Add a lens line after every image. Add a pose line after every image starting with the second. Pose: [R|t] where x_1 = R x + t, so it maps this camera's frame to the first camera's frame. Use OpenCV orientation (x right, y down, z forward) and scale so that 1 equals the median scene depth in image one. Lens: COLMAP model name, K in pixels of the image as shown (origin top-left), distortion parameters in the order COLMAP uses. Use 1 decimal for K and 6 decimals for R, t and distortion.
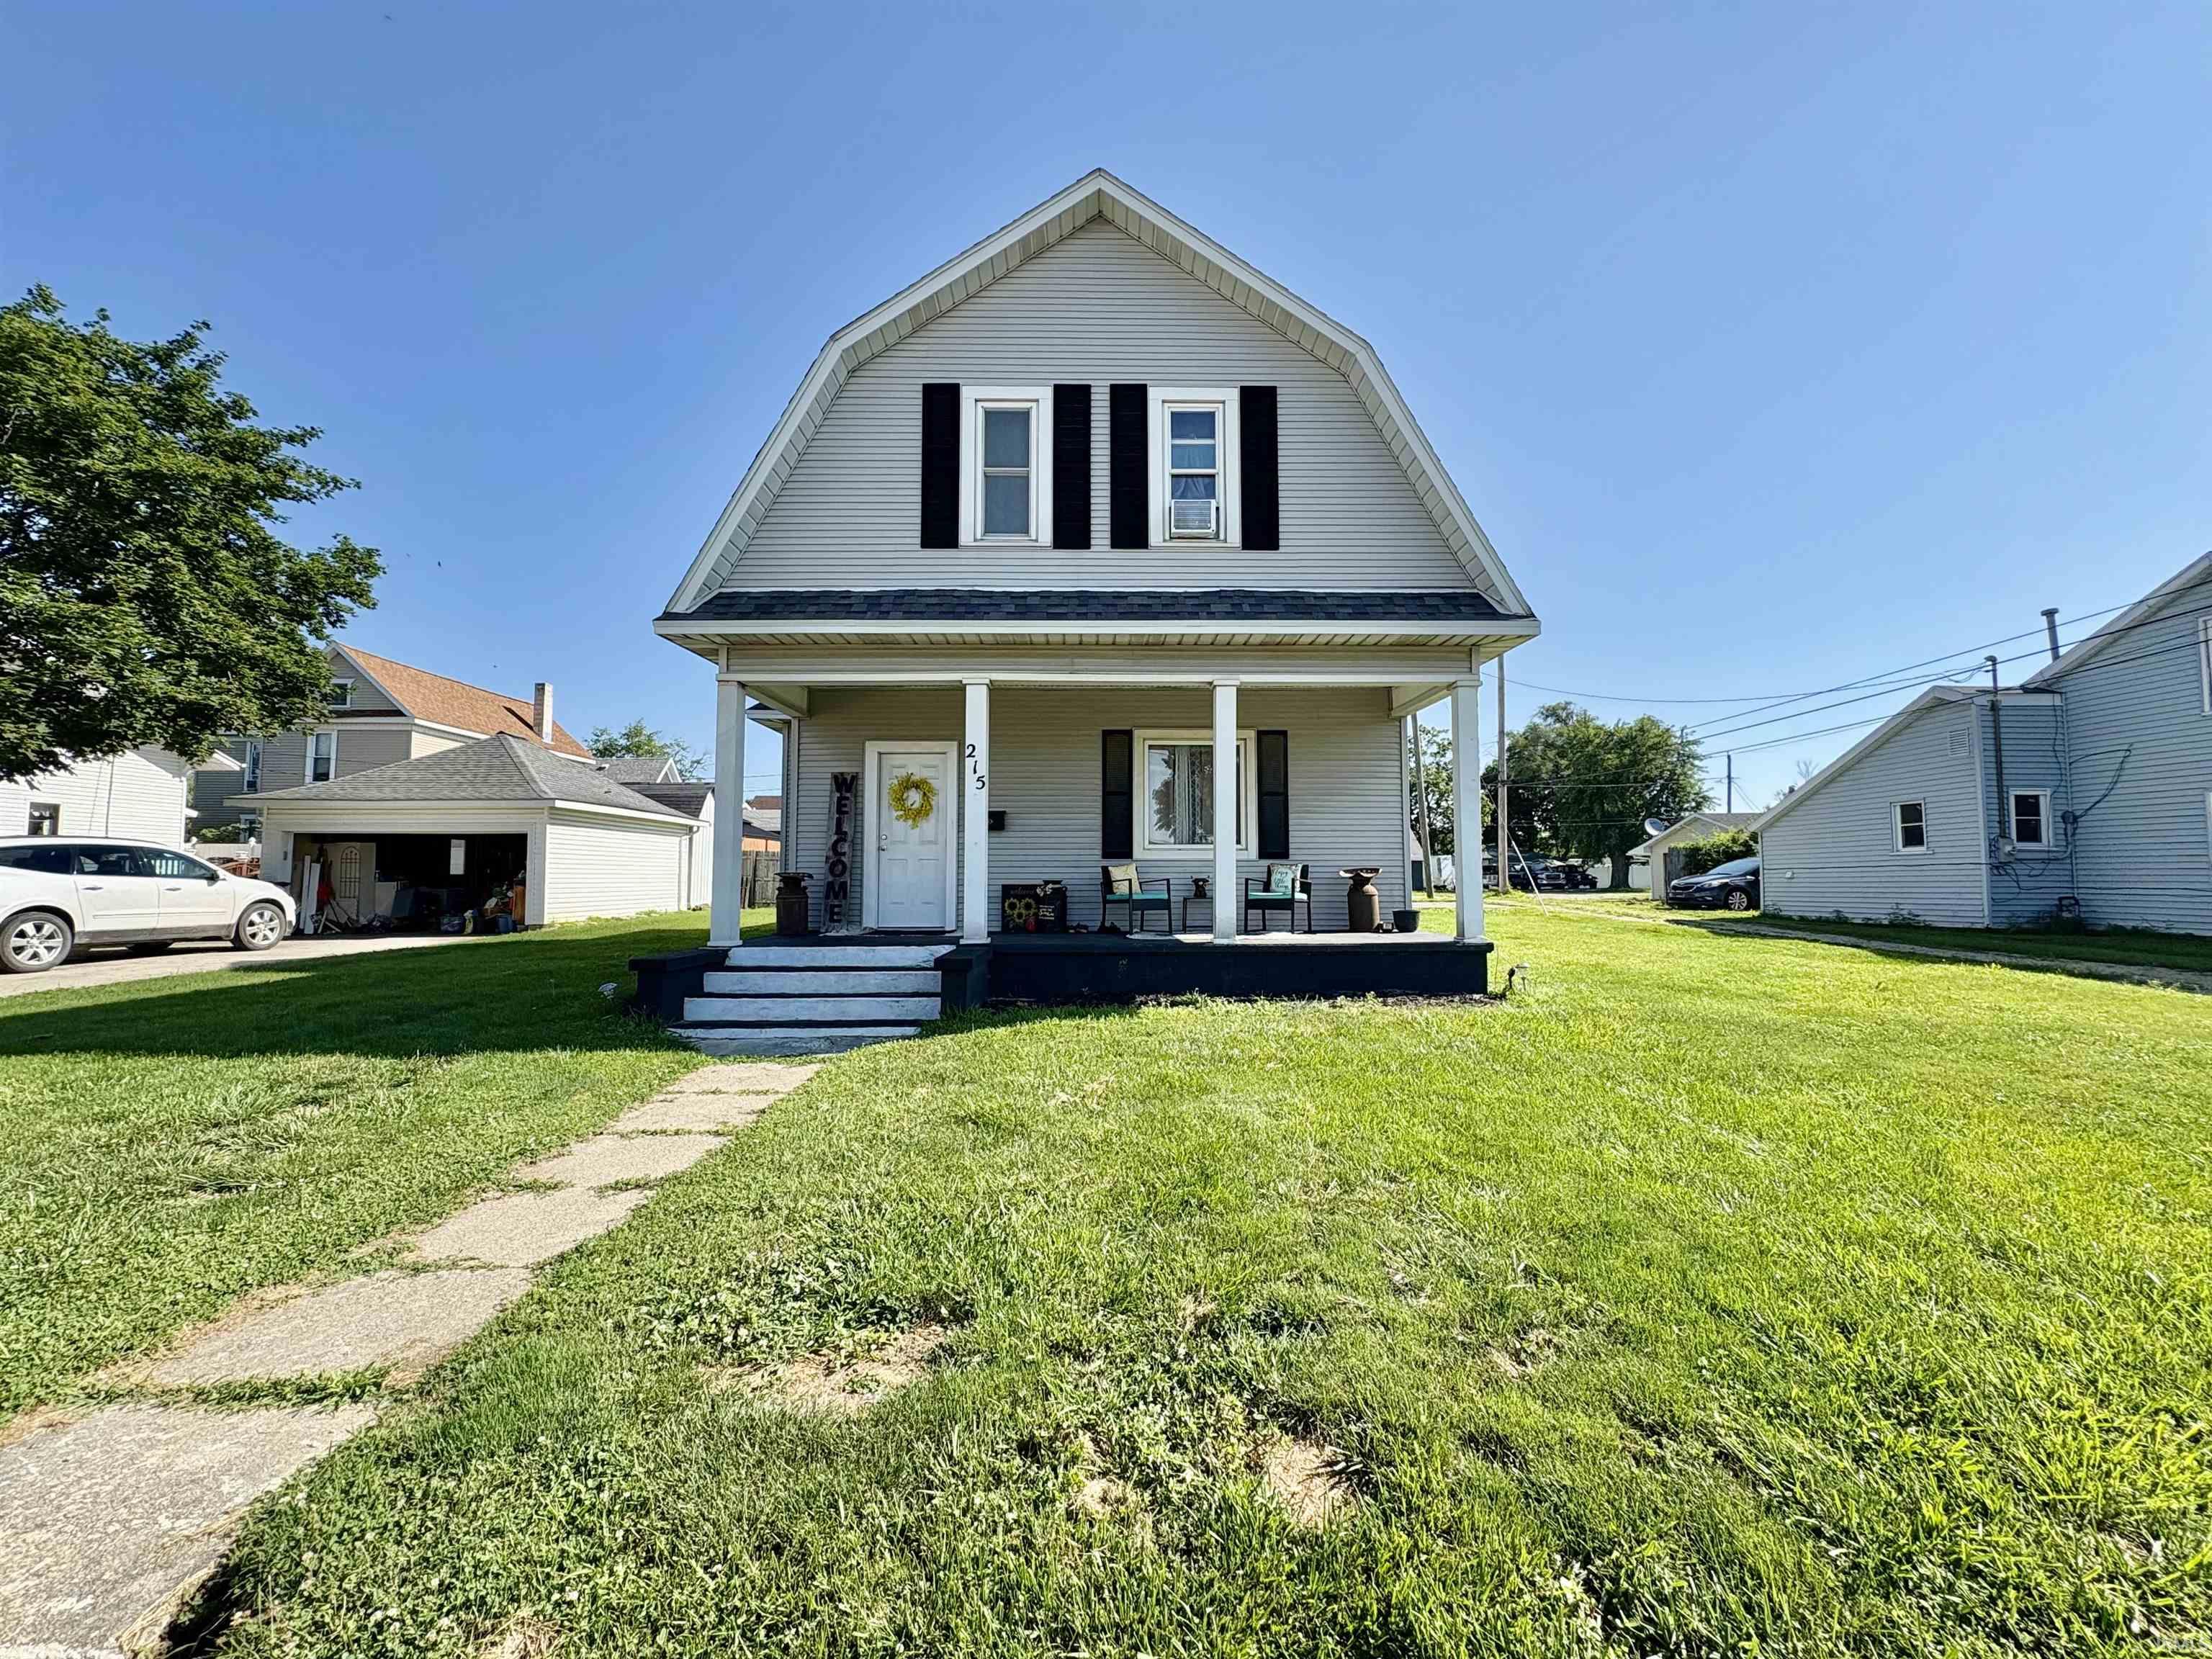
lens RADIAL K [[882.0, 0, 1103.9], [0, 882.0, 825.7], [0, 0, 1]] dist [0.002160, -0.000835]
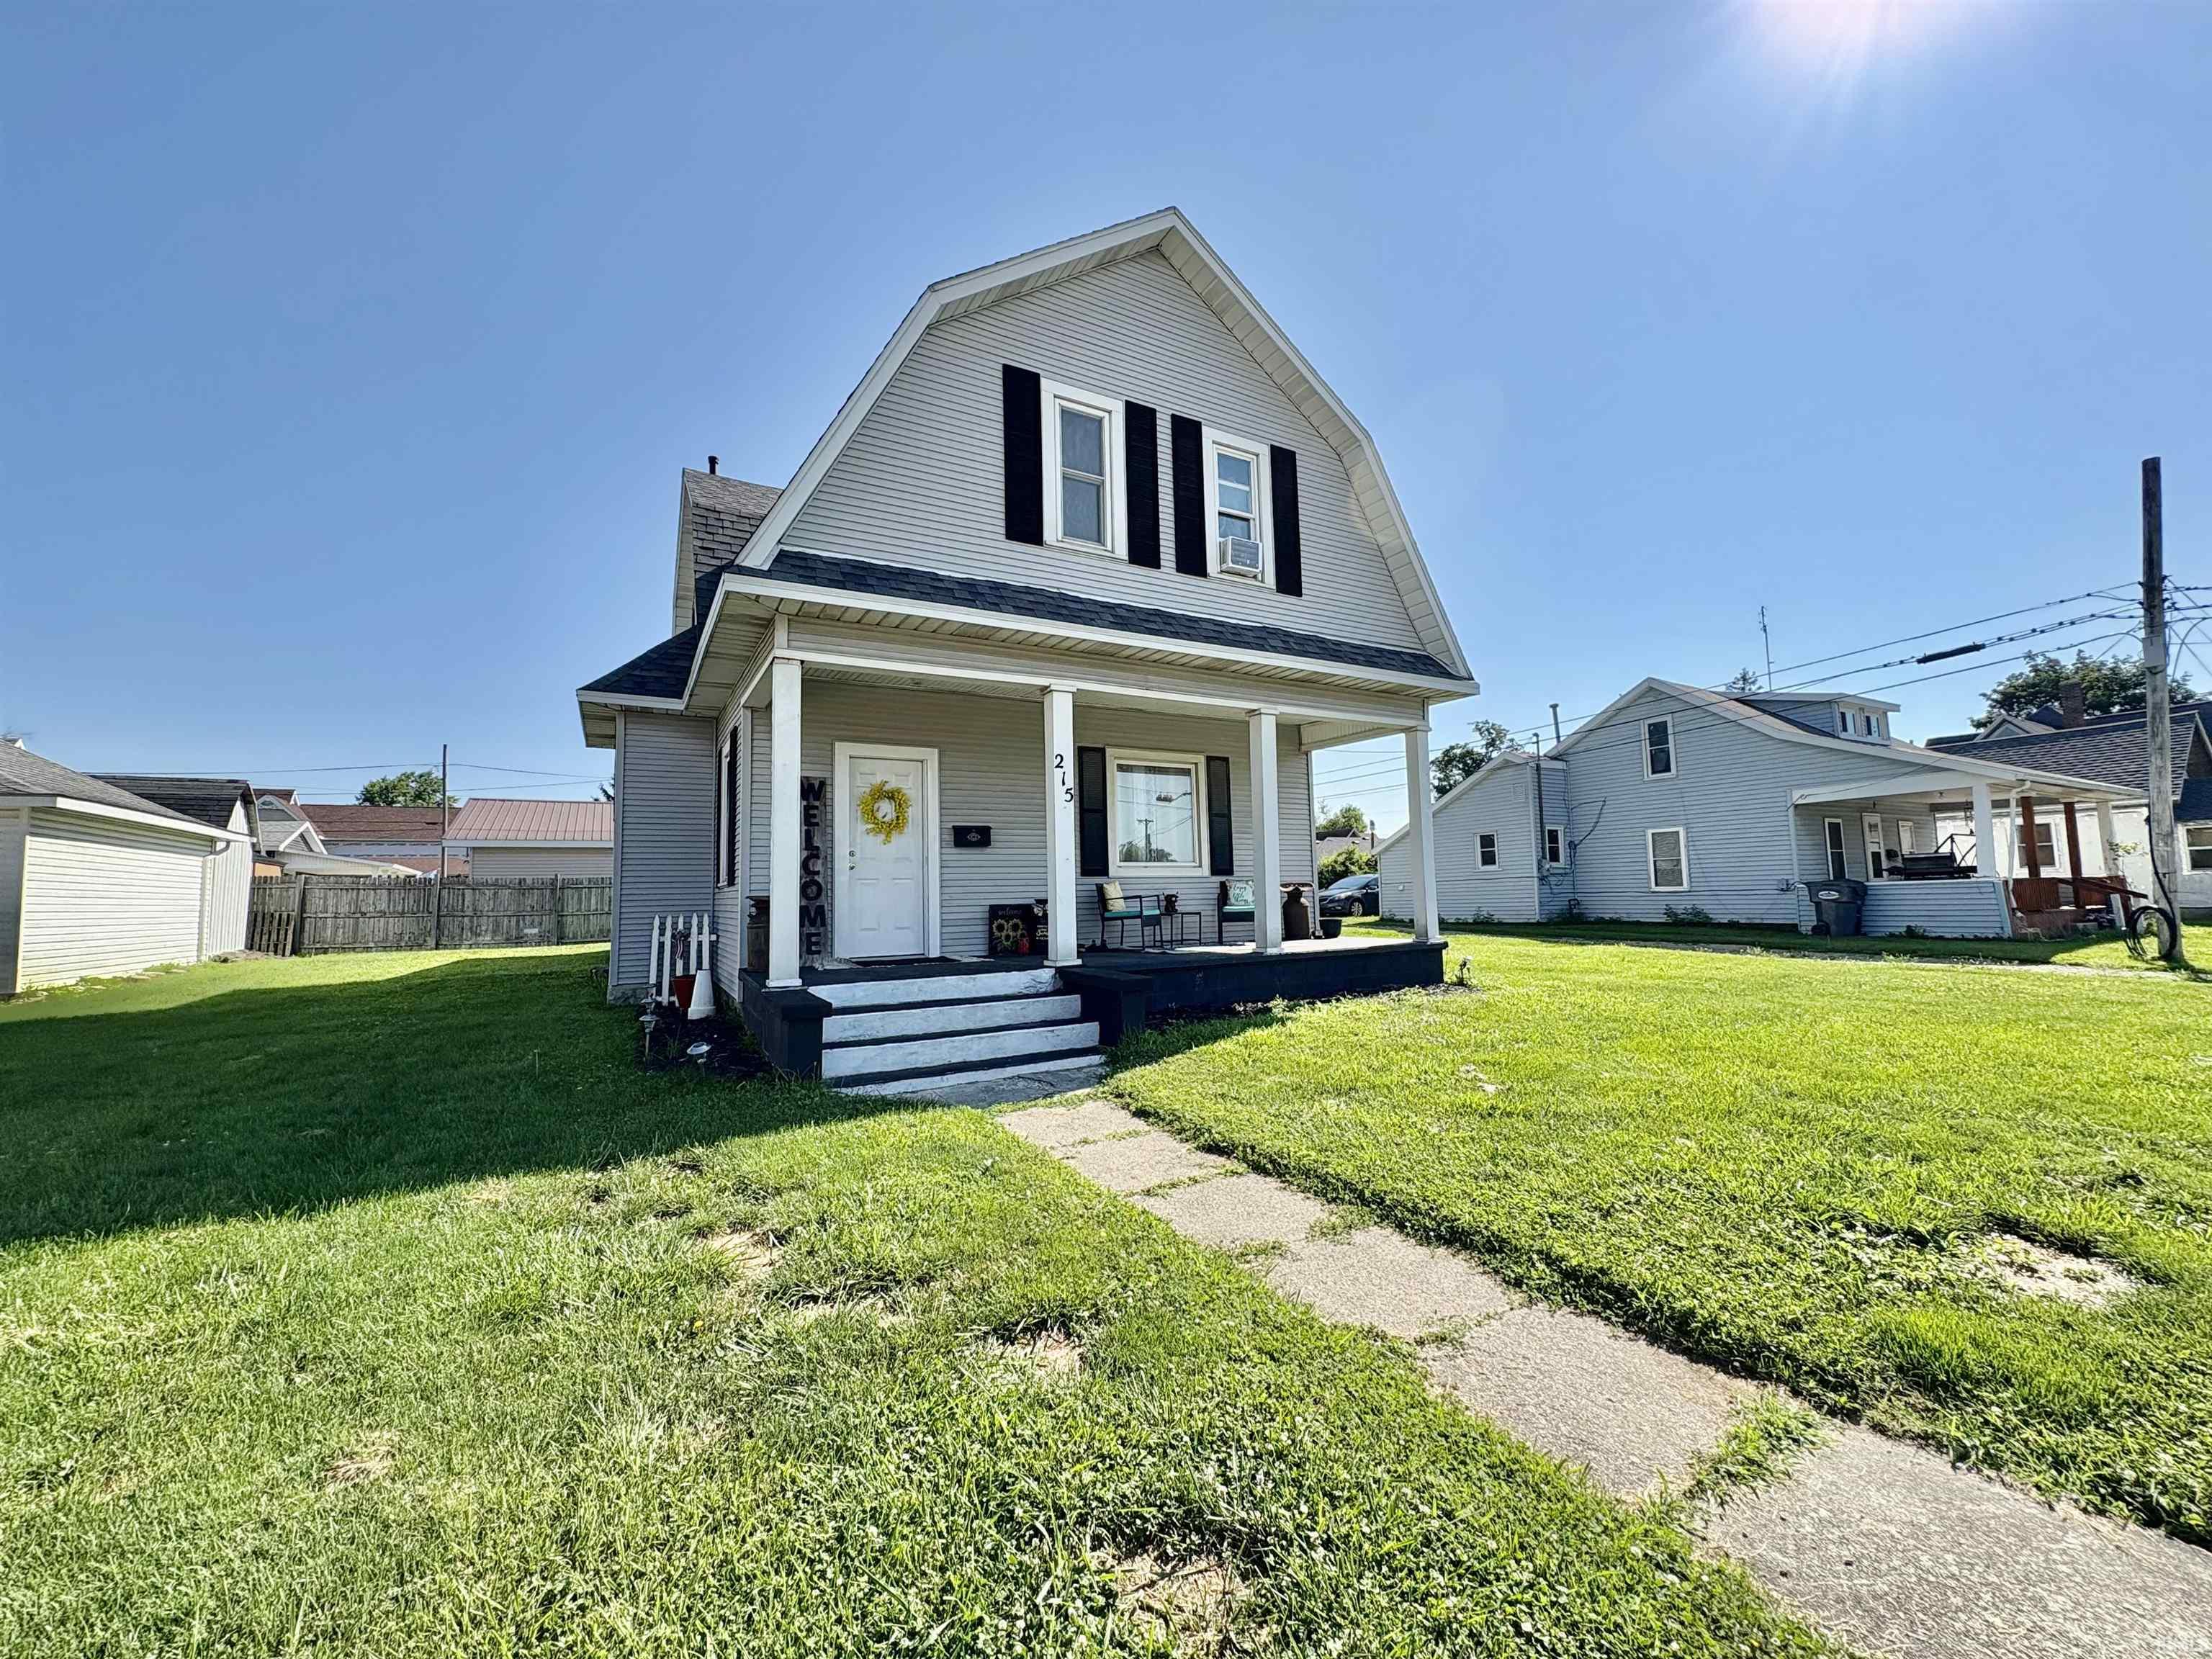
lens RADIAL K [[882.0, 0, 1104.9], [0, 882.0, 824.8], [0, 0, 1]] dist [0.002160, -0.000835]
pose [[0.876772, 0.020547, 0.480467, -0.477875], [-0.007110, 0.999532, -0.029768, 0.009427], [-0.480854, 0.022684, 0.876507, 0.127498]]
